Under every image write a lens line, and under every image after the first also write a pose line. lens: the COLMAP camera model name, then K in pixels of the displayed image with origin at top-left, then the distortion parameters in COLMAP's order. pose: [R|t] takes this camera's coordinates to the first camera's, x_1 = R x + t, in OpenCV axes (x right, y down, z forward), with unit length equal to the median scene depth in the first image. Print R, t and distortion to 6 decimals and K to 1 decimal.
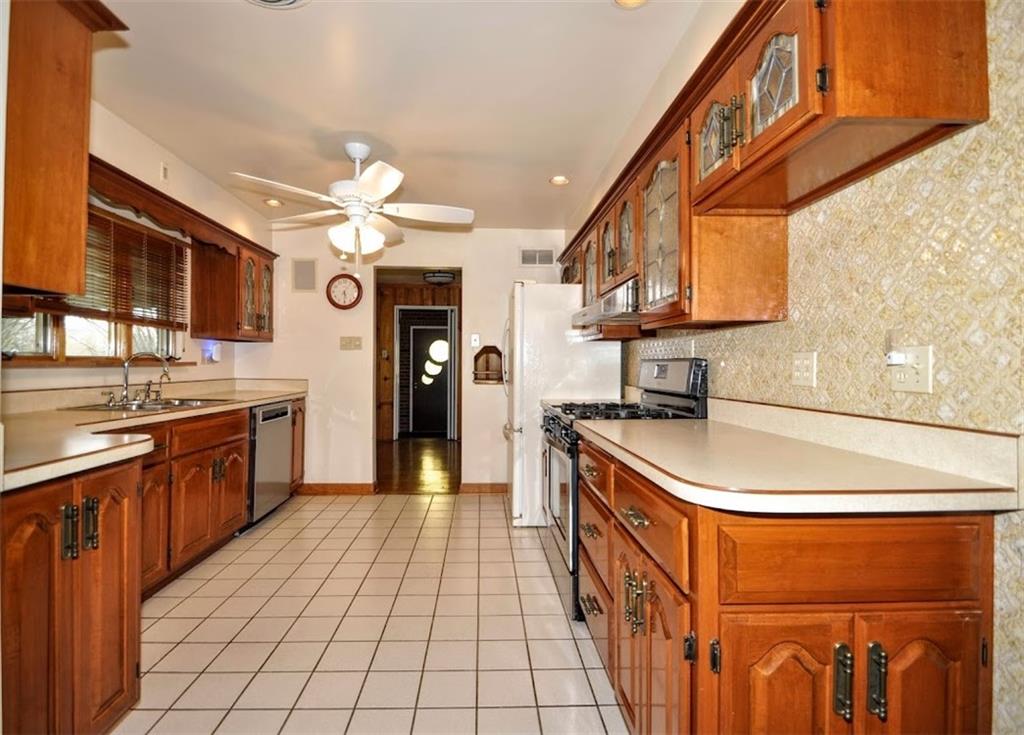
lens RADIAL K [[484.5, 0, 512.0], [0, 484.5, 367.5], [0, 0, 1]] dist [0.003138, 0.000135]
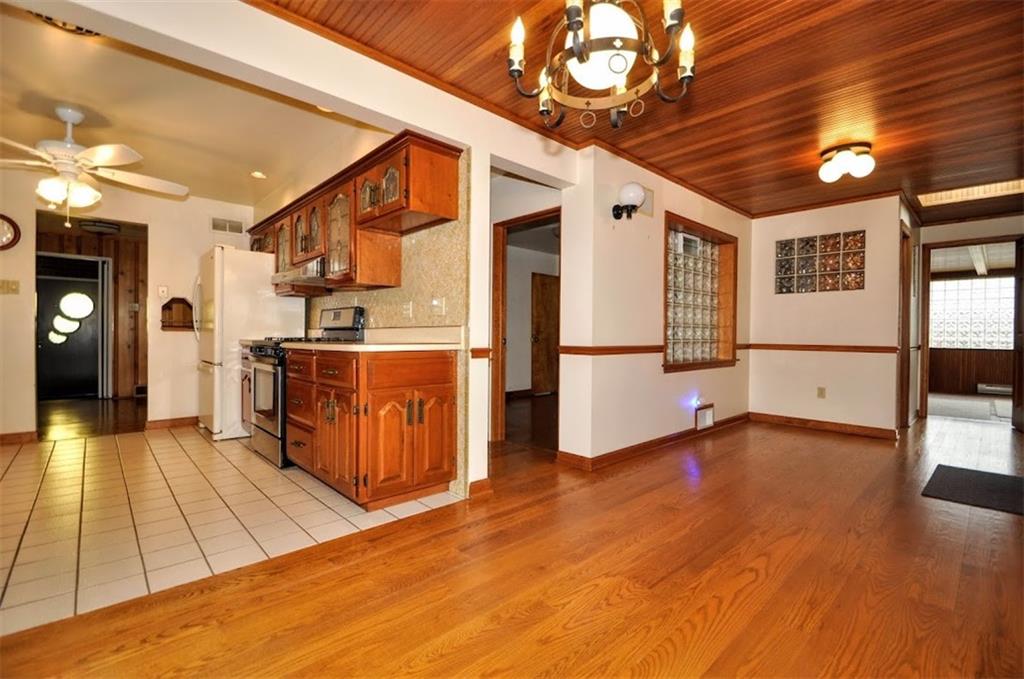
lens RADIAL K [[450.3, 0, 512.0], [0, 450.3, 339.5], [0, 0, 1]] dist [-0.020532, -0.000169]
pose [[0.766383, 0.001304, 0.642383, -0.193941], [-0.004771, 0.999982, 0.003662, 0.075725], [-0.642366, -0.005871, 0.766375, -0.495329]]
